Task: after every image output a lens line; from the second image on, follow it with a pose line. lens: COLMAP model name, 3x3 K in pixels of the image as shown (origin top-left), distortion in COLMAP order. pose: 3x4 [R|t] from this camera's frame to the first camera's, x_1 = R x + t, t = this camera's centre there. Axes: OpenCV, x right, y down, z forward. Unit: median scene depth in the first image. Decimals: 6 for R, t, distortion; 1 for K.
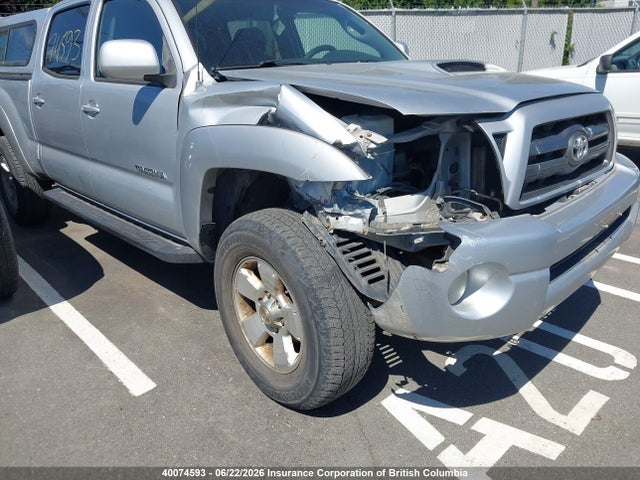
lens RADIAL K [[497.9, 0, 330.9], [0, 497.9, 236.9], [0, 0, 1]] dist [-0.001754, 0.001495]
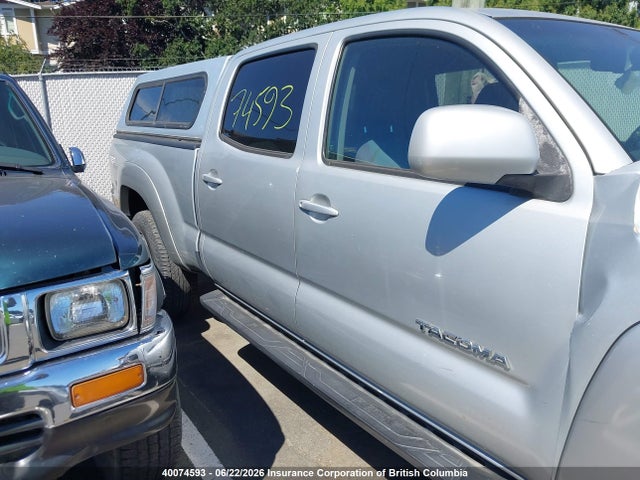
lens RADIAL K [[506.5, 0, 307.9], [0, 506.5, 247.5], [0, 0, 1]] dist [0.005370, -0.016203]
pose [[0.982281, 0.054851, -0.179207, -0.317095], [-0.067861, 0.995423, -0.067291, -0.135849], [0.174696, 0.078260, 0.981507, 0.307226]]
